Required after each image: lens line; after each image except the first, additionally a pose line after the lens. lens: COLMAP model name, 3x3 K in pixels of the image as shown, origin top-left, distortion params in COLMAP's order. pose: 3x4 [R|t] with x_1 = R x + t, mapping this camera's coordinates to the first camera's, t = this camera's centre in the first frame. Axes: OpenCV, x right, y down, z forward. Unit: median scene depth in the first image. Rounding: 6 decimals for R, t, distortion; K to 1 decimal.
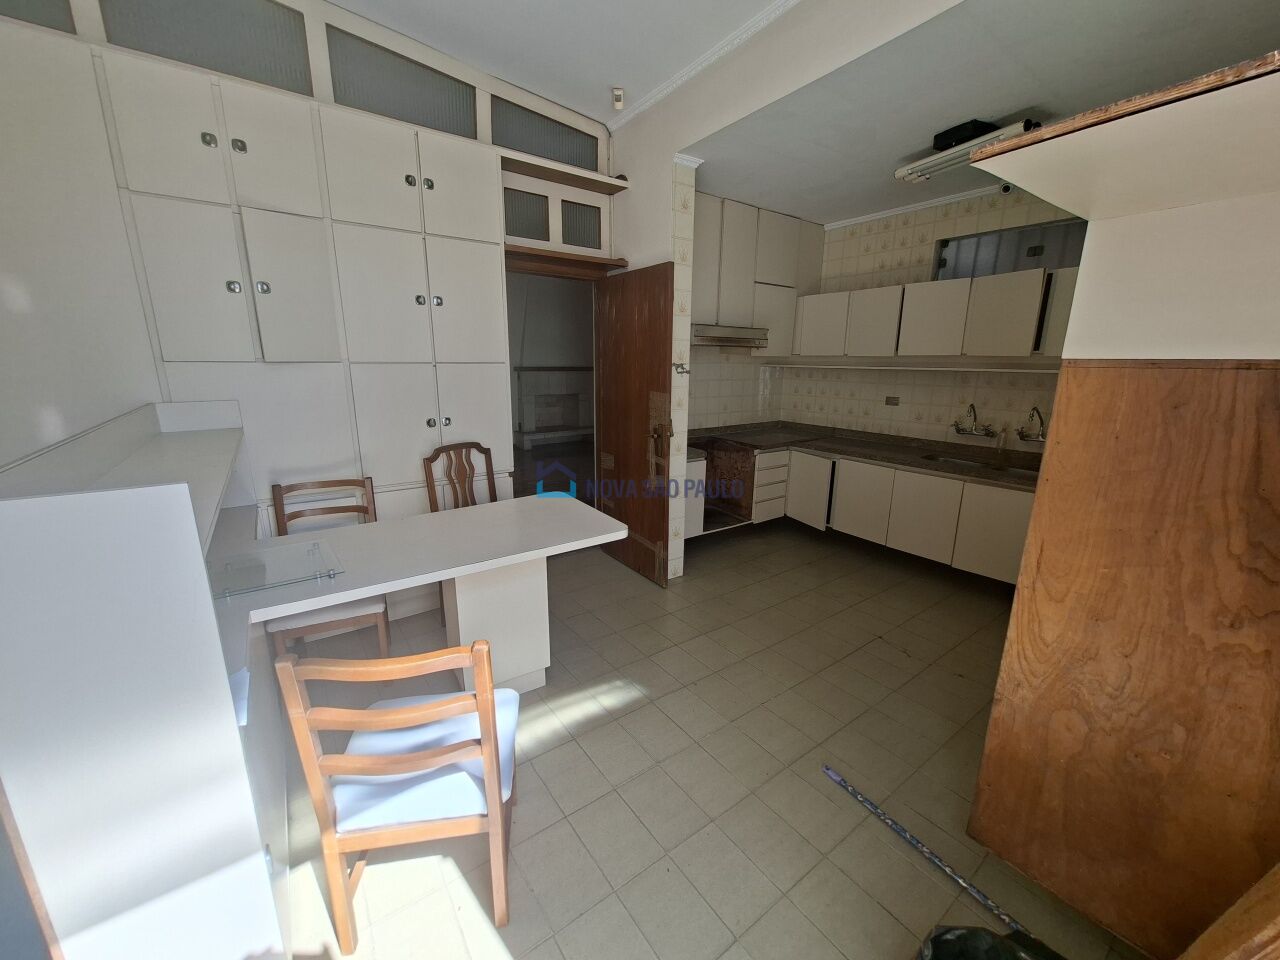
lens RADIAL K [[501.5, 0, 638.0], [0, 501.5, 482.0], [0, 0, 1]] dist [-0.010280, 0.005383]
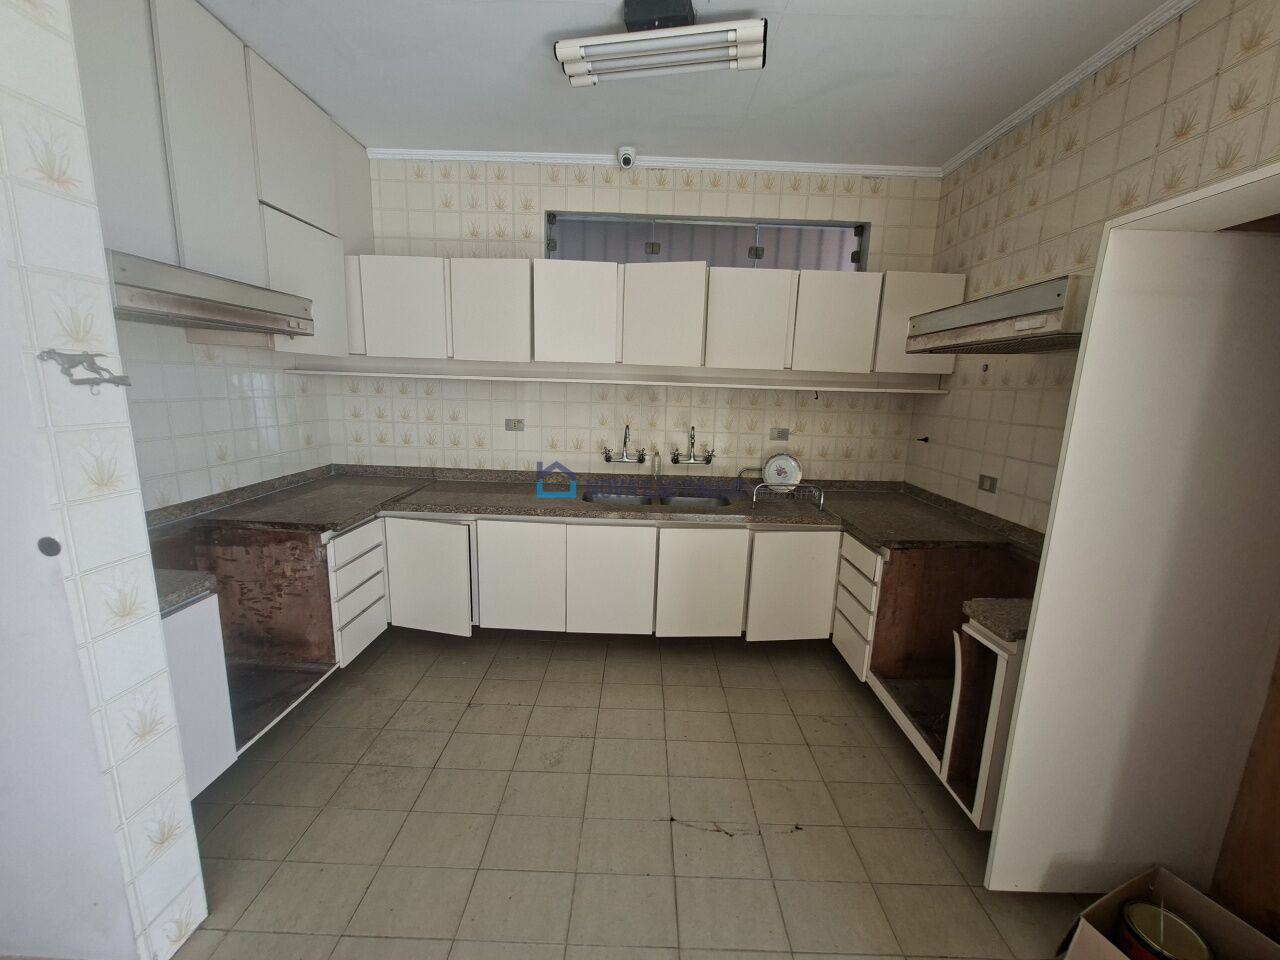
lens RADIAL K [[501.5, 0, 641.5], [0, 501.5, 479.6], [0, 0, 1]] dist [-0.010280, 0.005383]
pose [[0.588367, -0.141600, 0.796099, 0.025309], [0.166224, 0.984700, 0.052296, -0.091491], [-0.791324, 0.101561, 0.602903, 0.425003]]
